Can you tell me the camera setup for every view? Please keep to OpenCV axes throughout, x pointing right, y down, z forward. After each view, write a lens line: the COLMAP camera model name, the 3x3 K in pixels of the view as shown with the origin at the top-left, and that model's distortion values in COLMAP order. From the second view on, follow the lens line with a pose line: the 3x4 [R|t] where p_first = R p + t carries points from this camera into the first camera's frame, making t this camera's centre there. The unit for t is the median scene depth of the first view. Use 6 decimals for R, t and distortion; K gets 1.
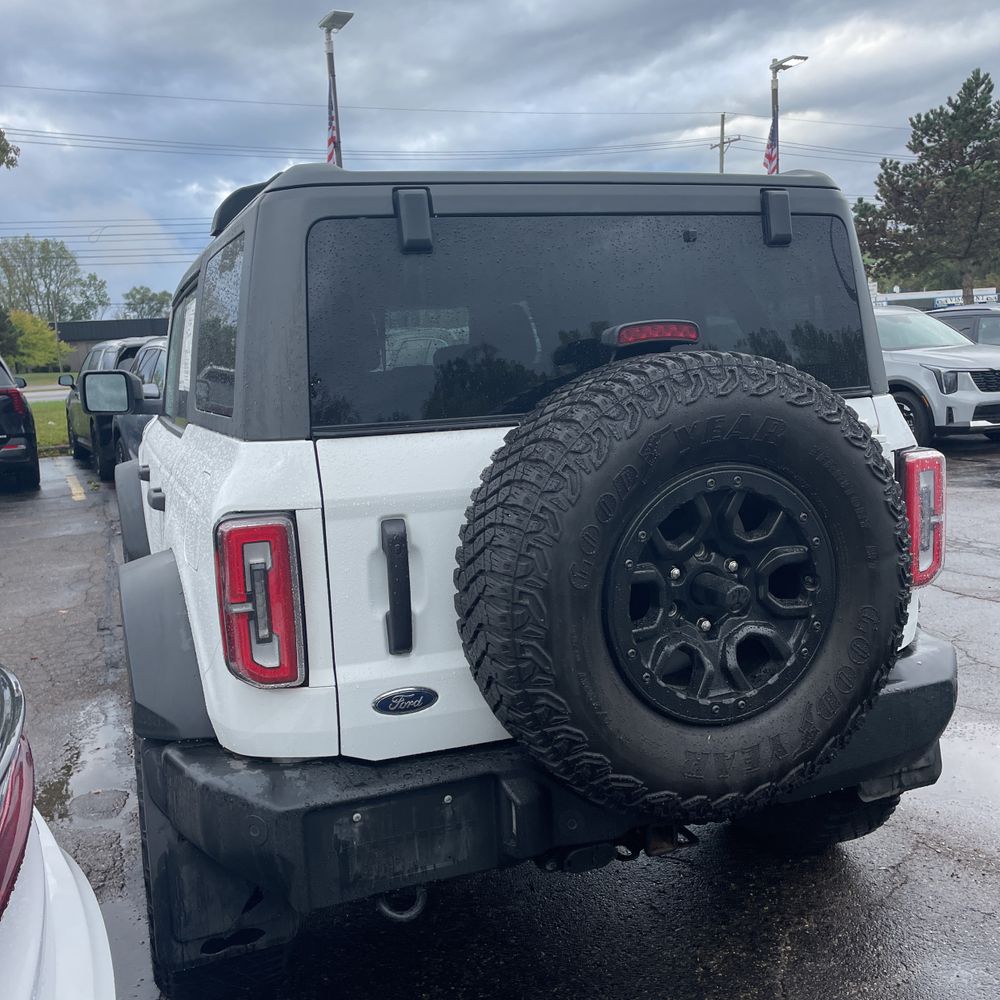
lens RADIAL K [[1022.7, 0, 498.9], [0, 1022.7, 493.1], [0, 0, 1]] dist [0.111570, -0.170869]
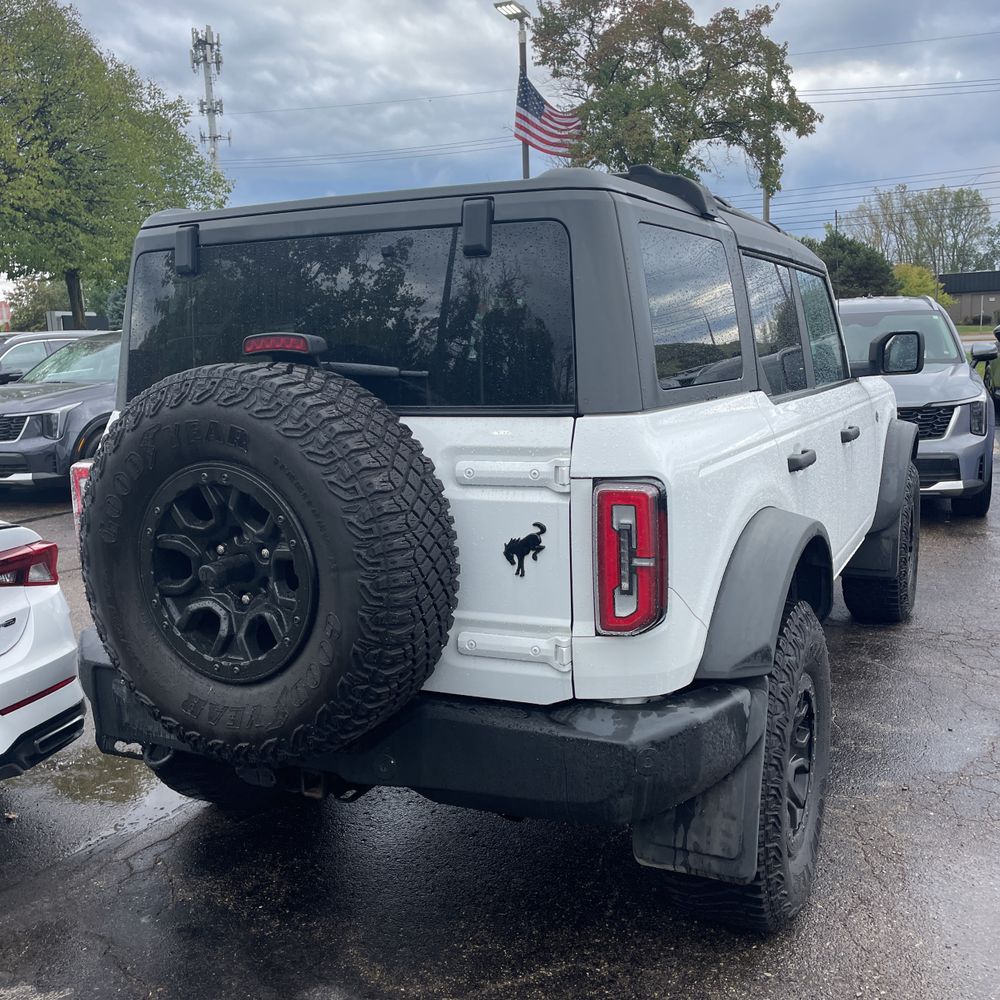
lens RADIAL K [[1022.7, 0, 498.9], [0, 1022.7, 493.1], [0, 0, 1]] dist [0.111570, -0.170869]
pose [[0.680771, 0.138522, -0.719279, 1.185839], [-0.105236, 0.990265, 0.091108, -0.123321], [0.724897, 0.013670, 0.688722, 0.392445]]
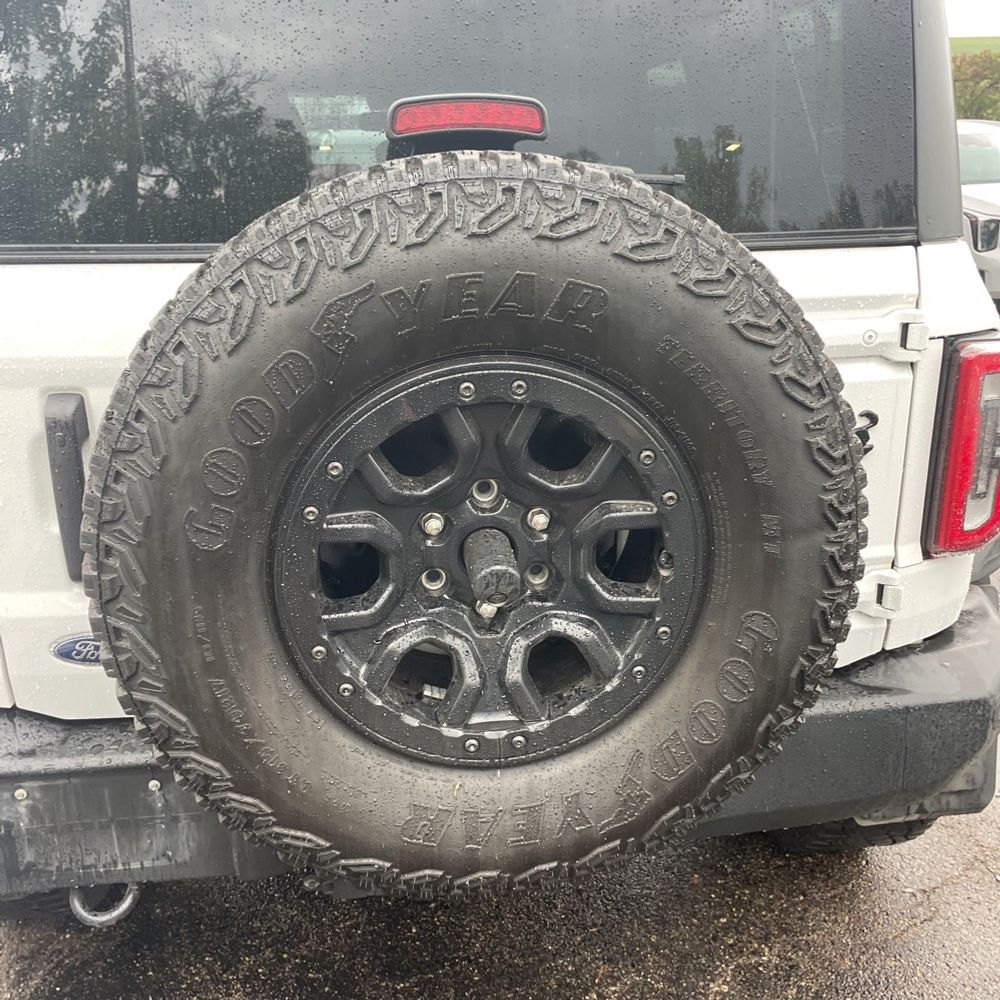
lens RADIAL K [[1022.7, 0, 498.9], [0, 1022.7, 493.1], [0, 0, 1]] dist [0.111570, -0.170869]
pose [[0.970695, 0.109403, -0.213970, 0.324685], [-0.069884, 0.980394, 0.184241, -0.055306], [0.229931, -0.163888, 0.959308, 0.402075]]
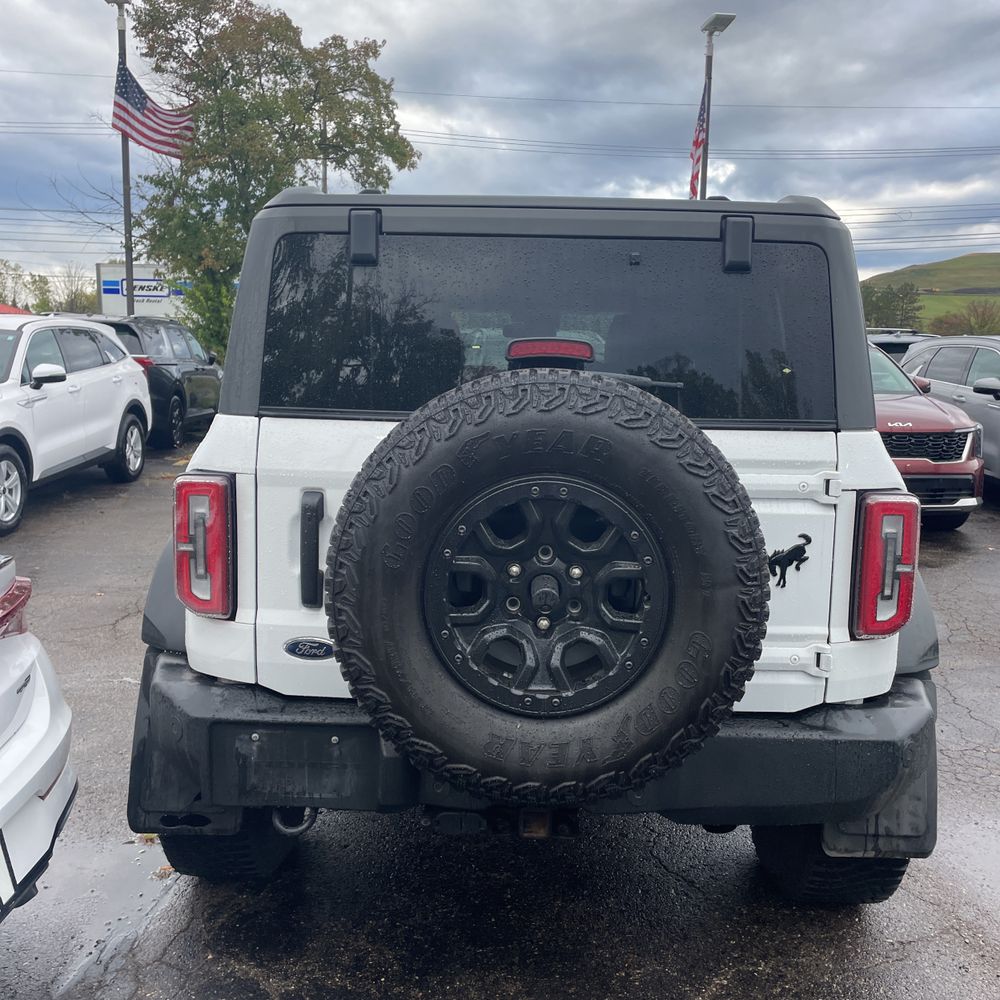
lens RADIAL K [[1025.4, 0, 491.0], [0, 1025.4, 481.4], [0, 0, 1]] dist [0.111224, -0.178043]
pose [[0.924125, 0.117155, -0.363686, 0.507596], [-0.120649, 0.992608, 0.013182, -0.025653], [0.362542, 0.031696, 0.931428, -0.018618]]
